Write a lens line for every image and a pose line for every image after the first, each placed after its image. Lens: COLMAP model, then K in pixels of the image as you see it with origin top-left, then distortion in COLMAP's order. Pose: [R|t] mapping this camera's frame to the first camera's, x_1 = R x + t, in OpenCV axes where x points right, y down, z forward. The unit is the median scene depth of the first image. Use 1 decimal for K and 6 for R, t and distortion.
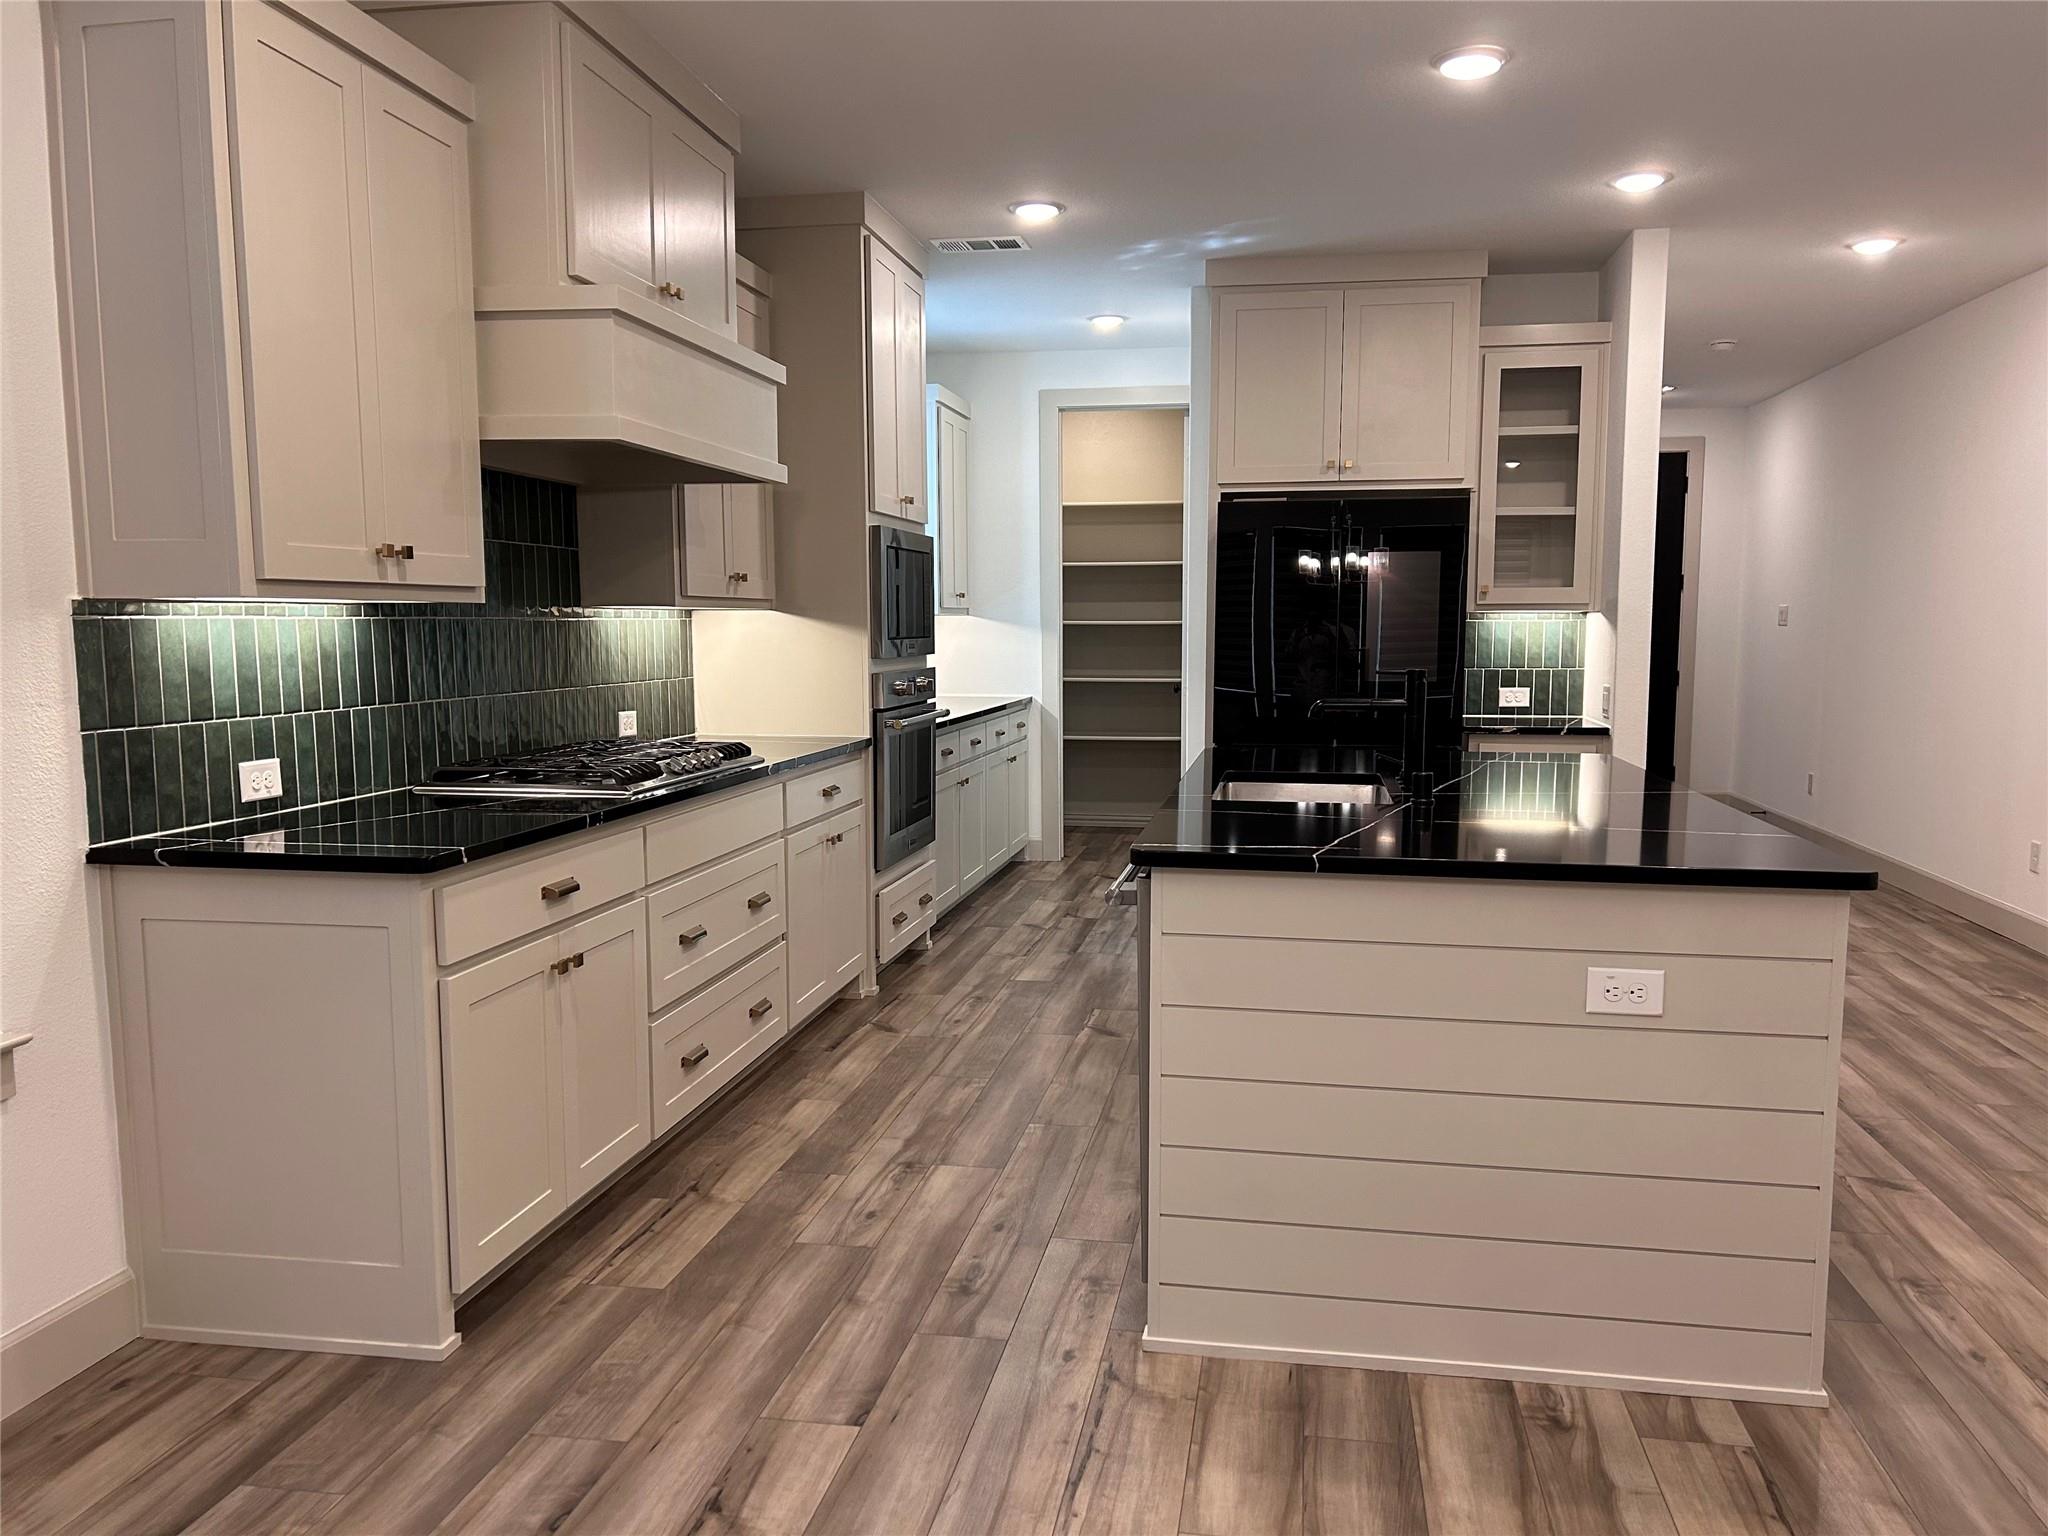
lens RADIAL K [[1544.6, 0, 1035.4], [0, 1544.6, 783.0], [0, 0, 1]] dist [0.049724, -0.046437]
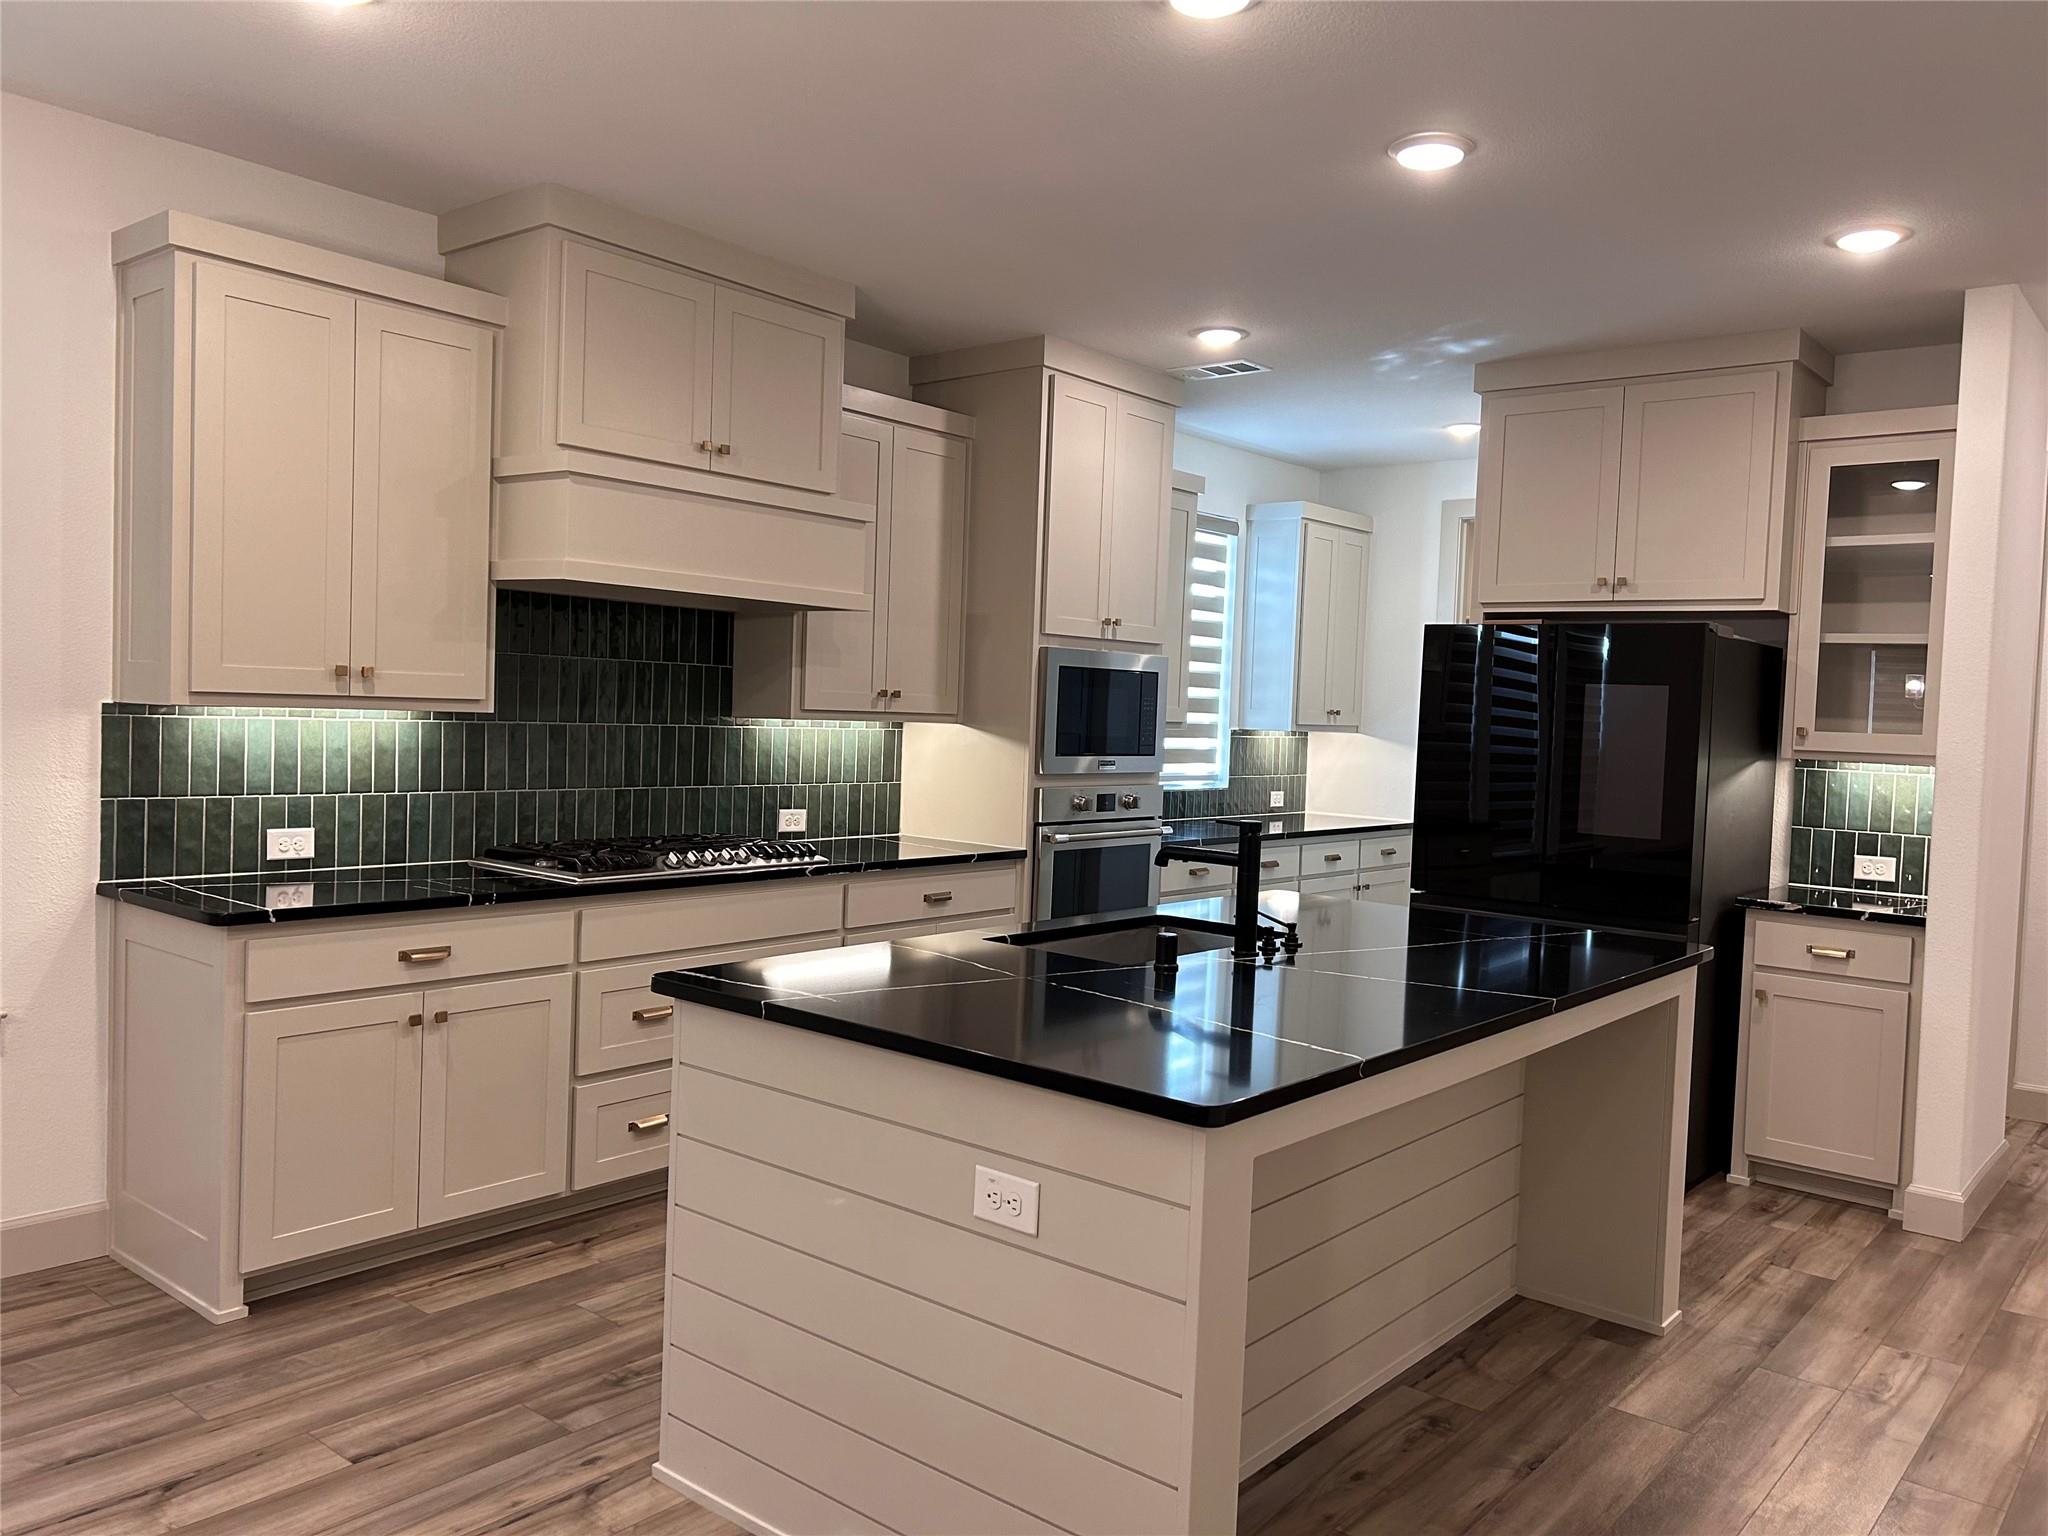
lens RADIAL K [[1544.6, 0, 1037.3], [0, 1544.6, 762.4], [0, 0, 1]] dist [0.049724, -0.046437]
pose [[0.865589, 0.052417, -0.498004, 0.652041], [-0.090715, 0.994465, -0.053003, -0.054643], [0.492469, 0.091056, 0.865553, 0.175729]]
